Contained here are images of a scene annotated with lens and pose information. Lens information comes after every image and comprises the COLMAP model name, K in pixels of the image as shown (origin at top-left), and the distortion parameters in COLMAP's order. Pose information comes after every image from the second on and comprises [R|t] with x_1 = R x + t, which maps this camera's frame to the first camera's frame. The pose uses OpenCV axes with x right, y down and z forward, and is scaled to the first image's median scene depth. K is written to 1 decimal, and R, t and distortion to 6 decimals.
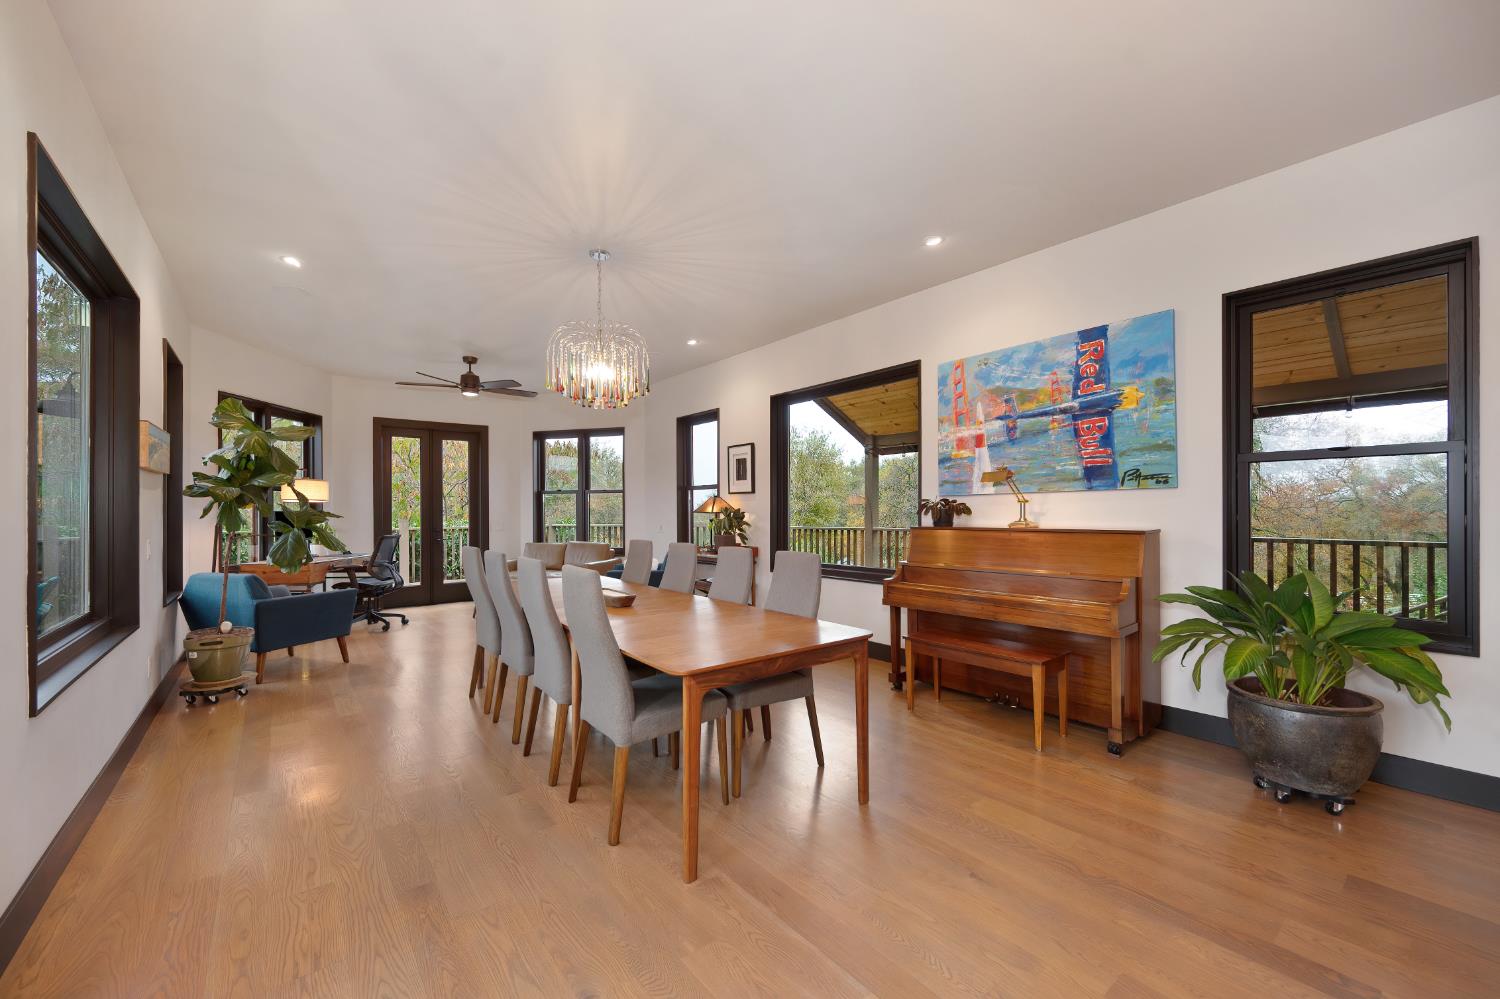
lens RADIAL K [[589.0, 0, 754.4], [0, 589.0, 509.5], [0, 0, 1]] dist [-0.004763, -0.000410]
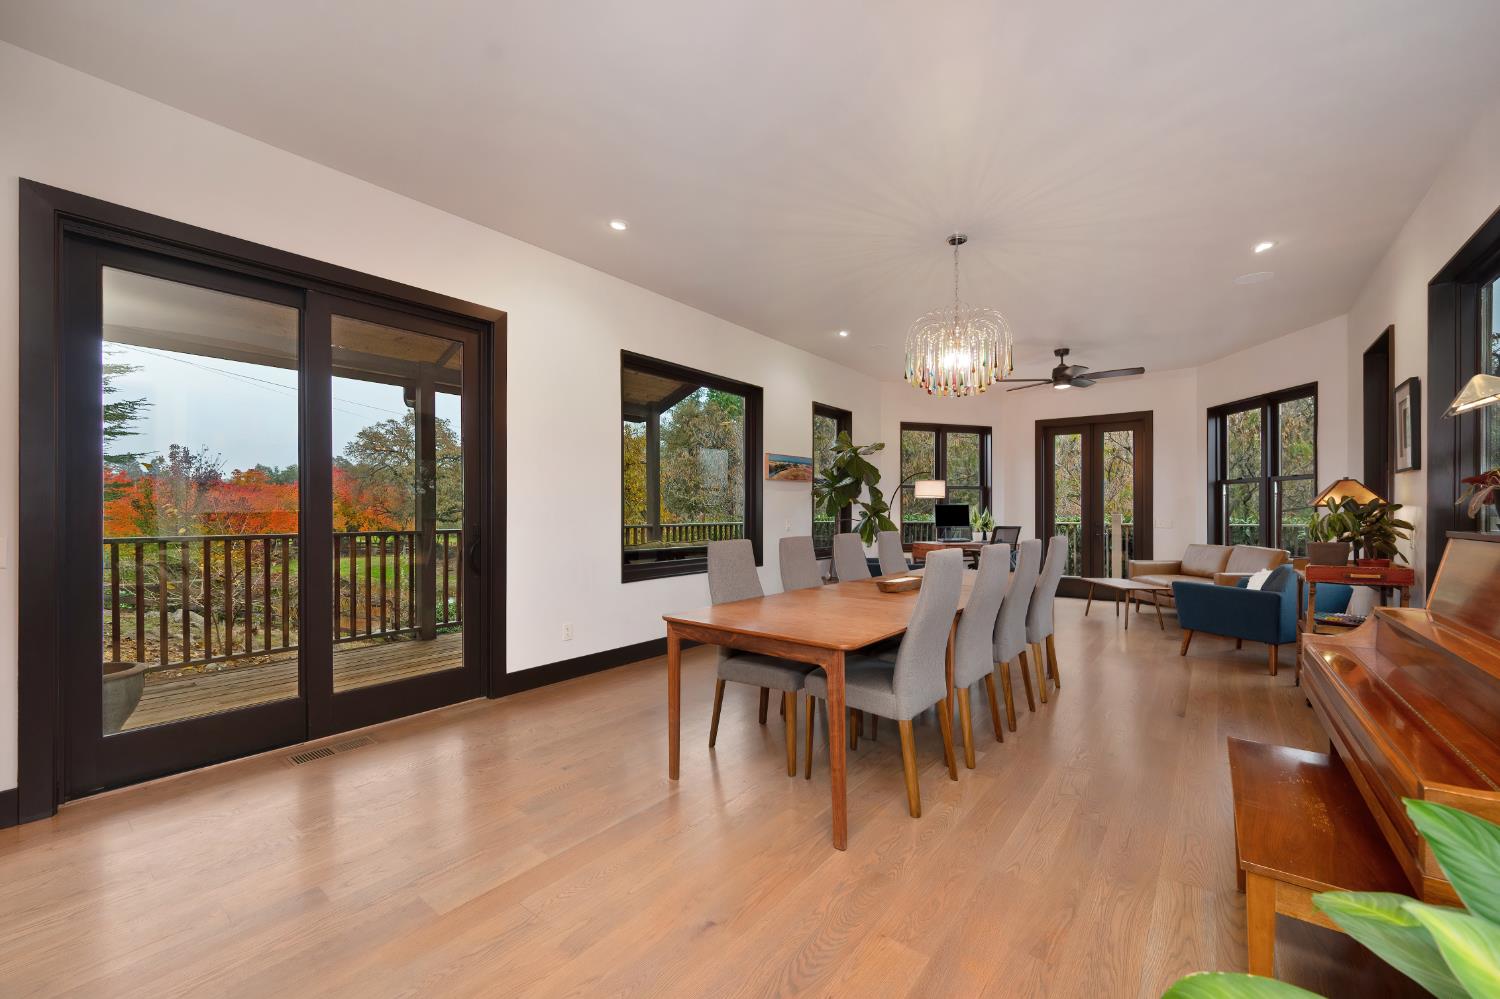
lens RADIAL K [[589.0, 0, 763.4], [0, 589.0, 507.2], [0, 0, 1]] dist [-0.004763, -0.000410]
pose [[0.239485, 0.003661, -0.970893, 0.356702], [-0.001254, 0.999993, 0.003462, 0.005783], [0.970899, 0.000388, 0.239488, 0.257346]]
